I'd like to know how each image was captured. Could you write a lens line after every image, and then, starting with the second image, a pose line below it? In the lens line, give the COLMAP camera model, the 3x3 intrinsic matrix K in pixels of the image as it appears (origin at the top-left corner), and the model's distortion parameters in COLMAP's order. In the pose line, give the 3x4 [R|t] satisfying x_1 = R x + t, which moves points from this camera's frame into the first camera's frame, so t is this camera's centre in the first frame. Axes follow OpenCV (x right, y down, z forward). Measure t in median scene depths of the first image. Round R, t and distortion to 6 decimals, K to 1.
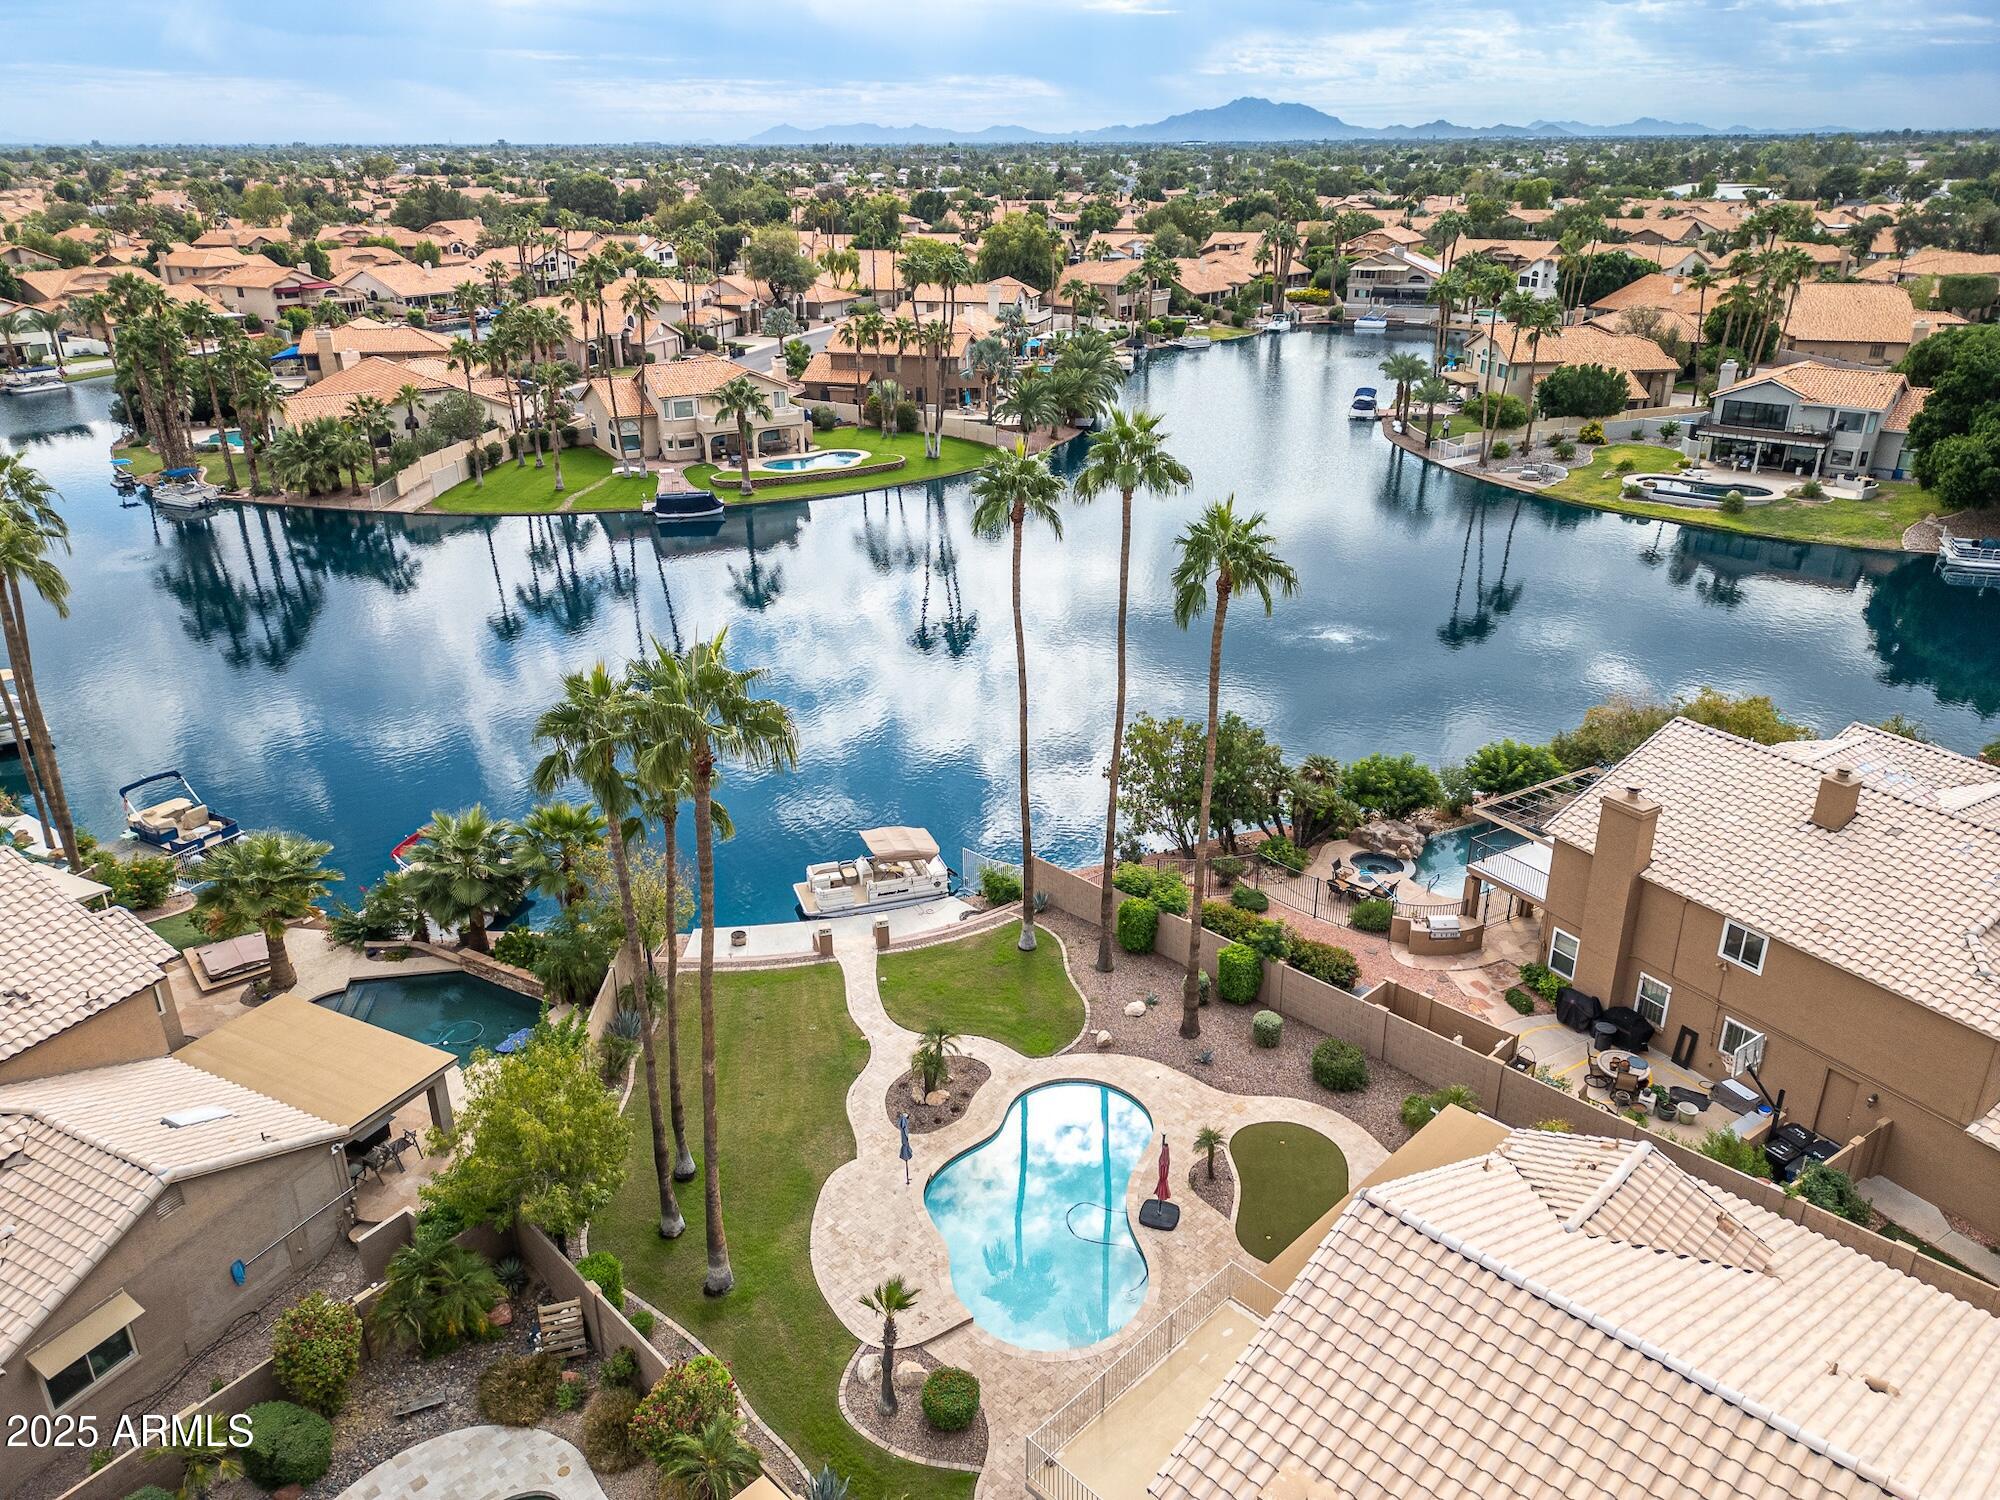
lens RADIAL K [[1407.0, 0, 997.8], [0, 1407.0, 736.6], [0, 0, 1]] dist [0.061711, -0.049662]
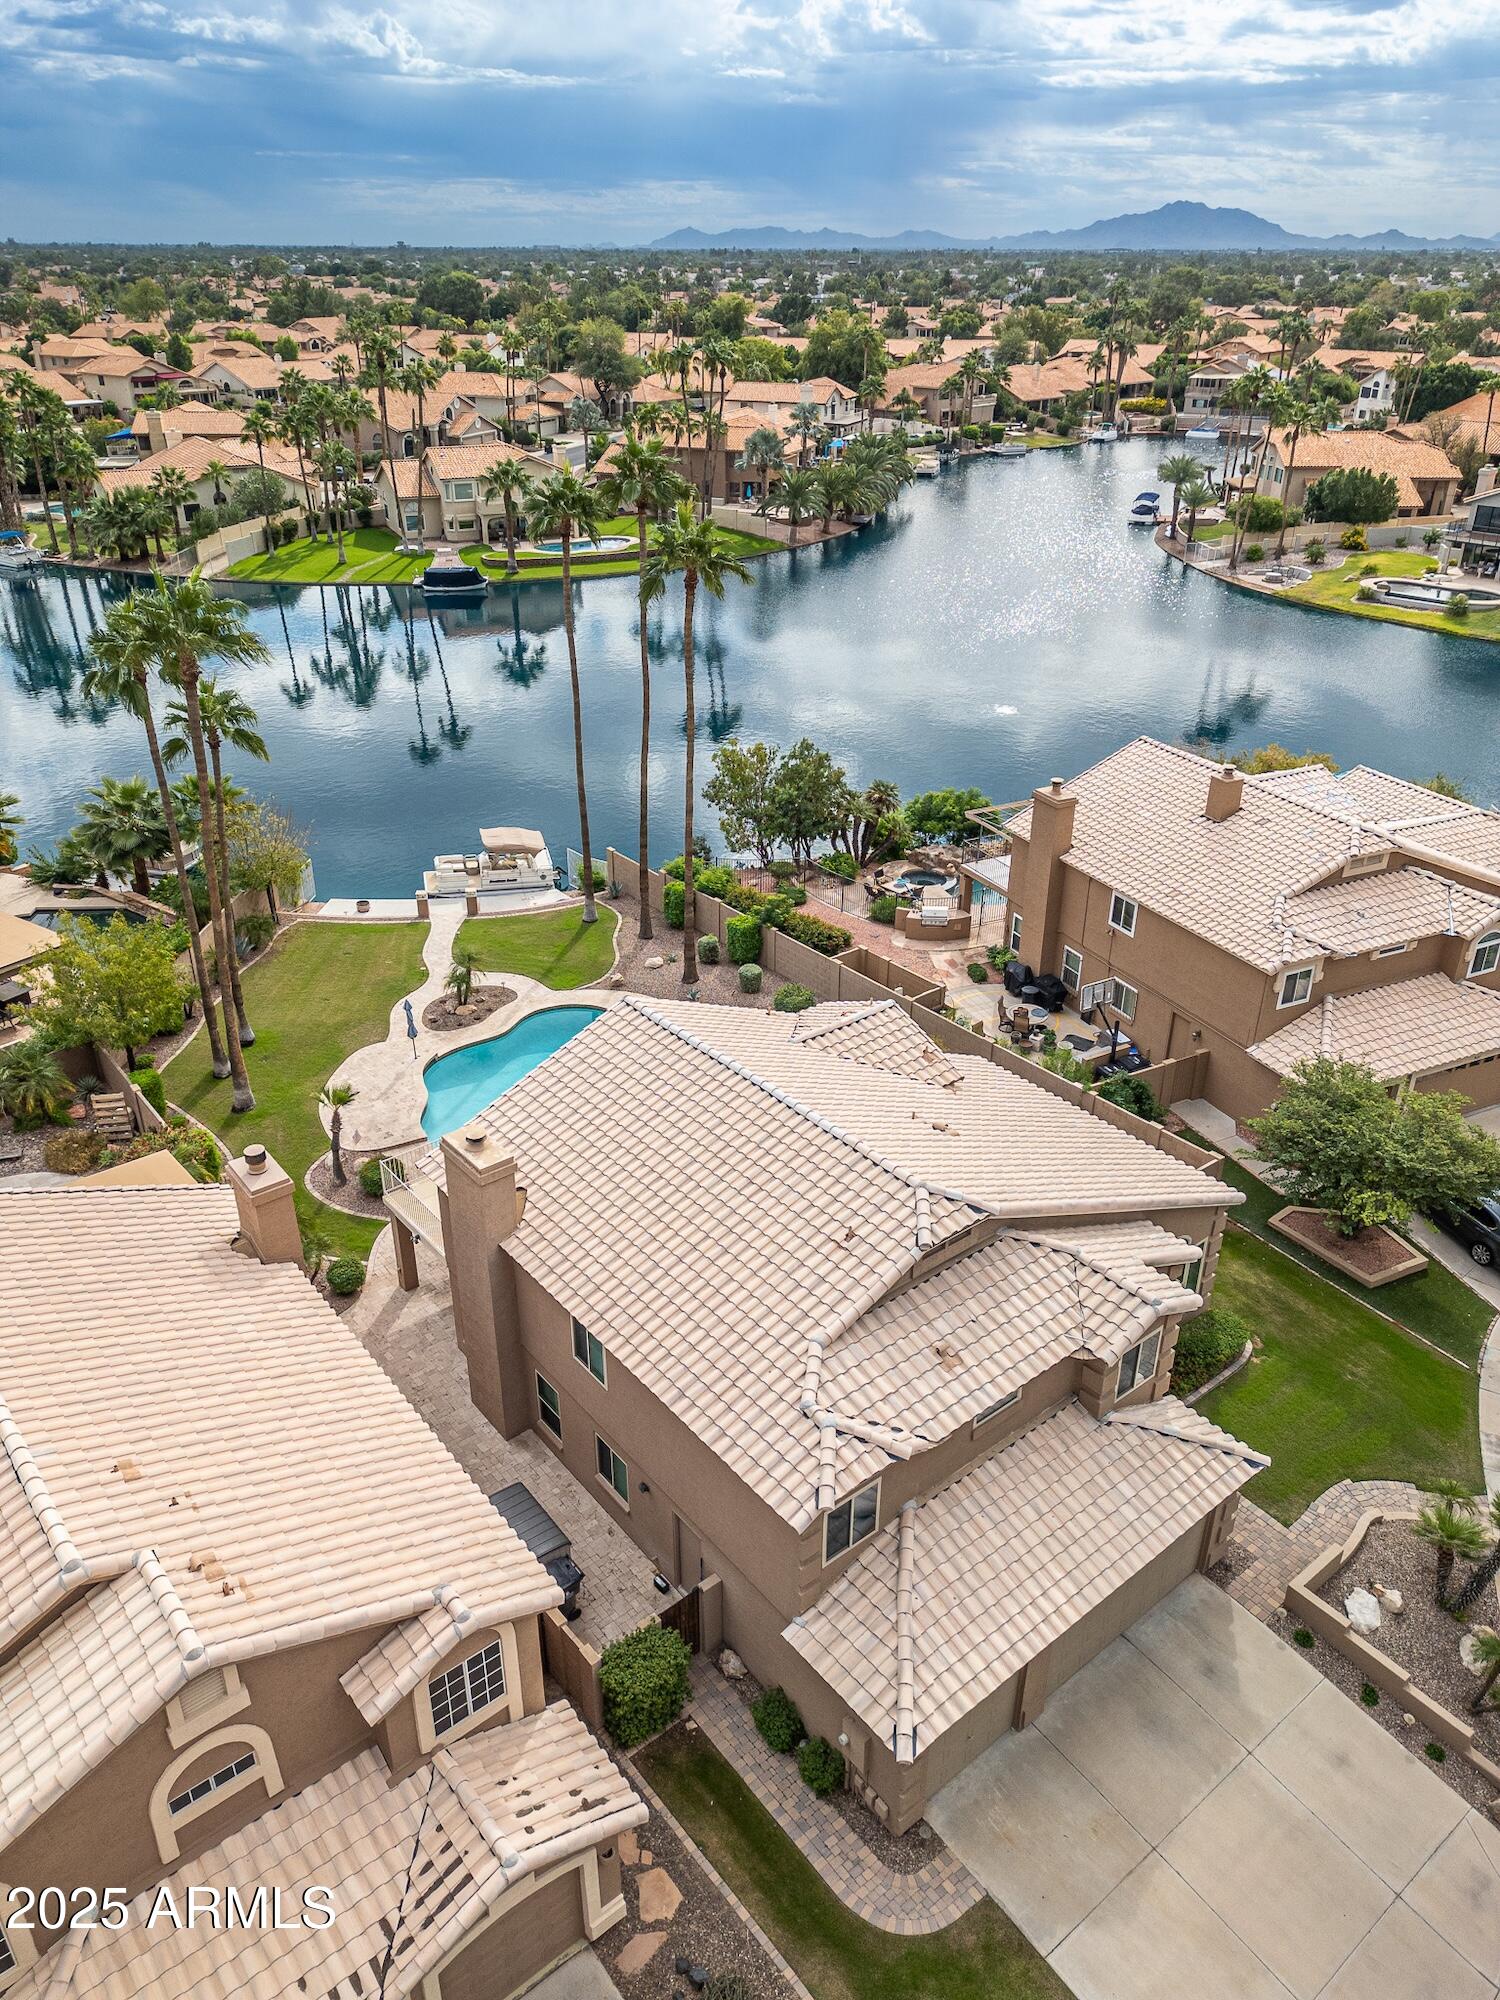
lens RADIAL K [[1400.4, 0, 743.3], [0, 1400.4, 1005.5], [0, 0, 1]] dist [0.070802, -0.063440]
pose [[0.994606, 0.057206, -0.086524, 0.093144], [-0.048924, 0.994276, 0.094985, 0.037793], [0.091463, -0.090239, 0.991711, -0.059637]]
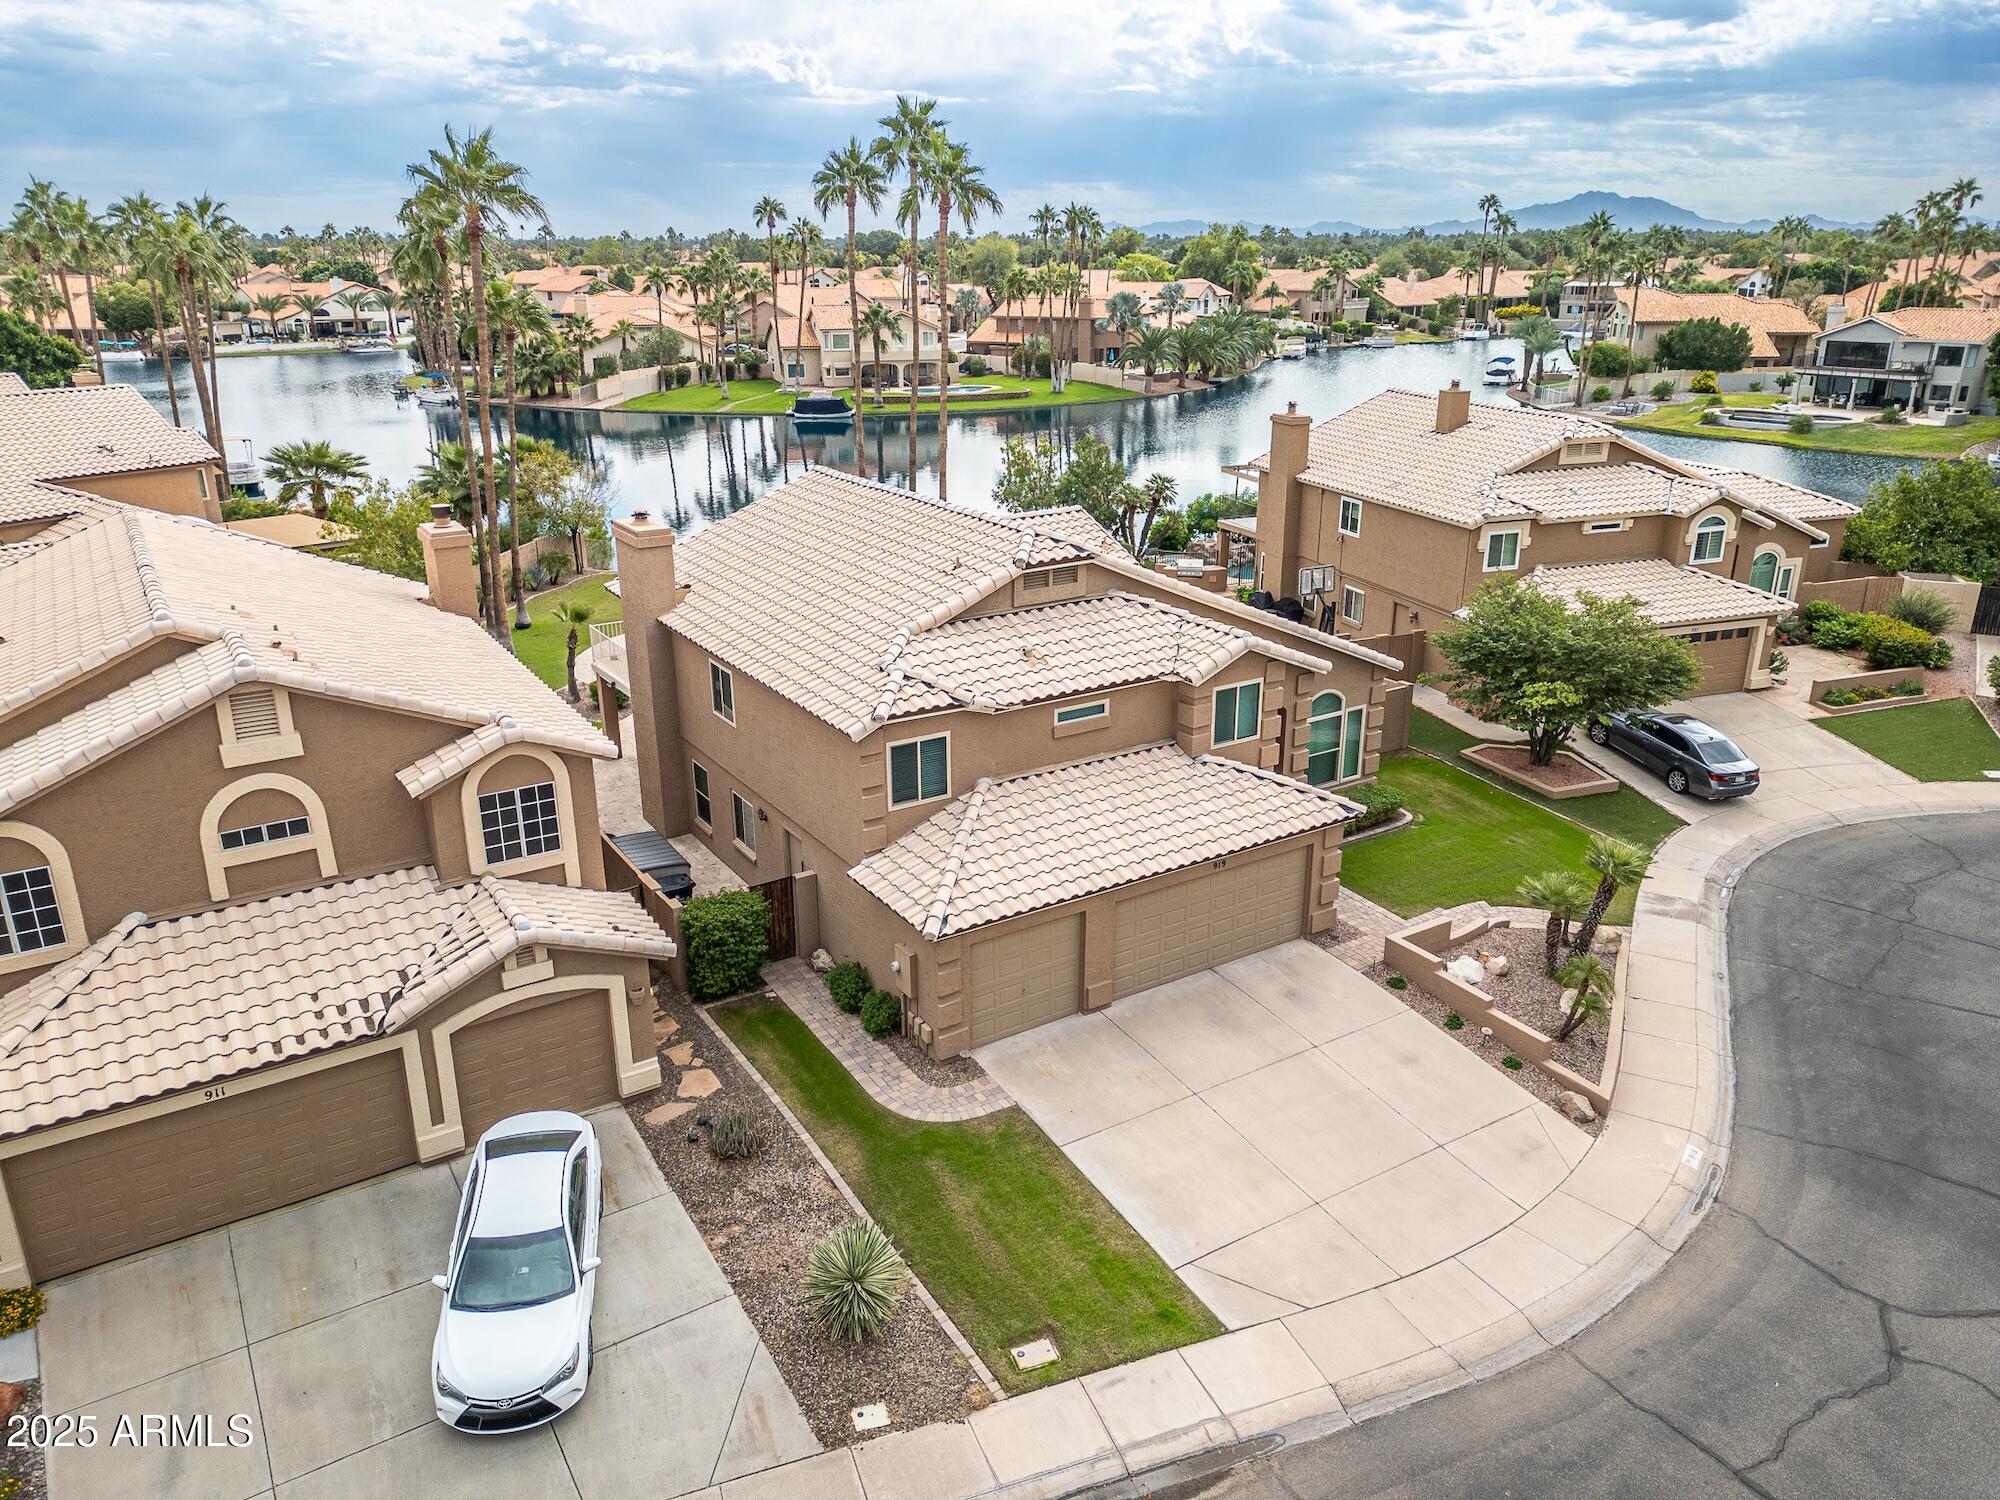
lens RADIAL K [[1403.2, 0, 996.0], [0, 1403.2, 739.0], [0, 0, 1]] dist [0.071725, -0.066650]
pose [[0.976983, 0.074255, -0.199976, 0.143391], [-0.085465, 0.995184, -0.048007, 0.125026], [0.195448, 0.063993, 0.978624, -0.068372]]
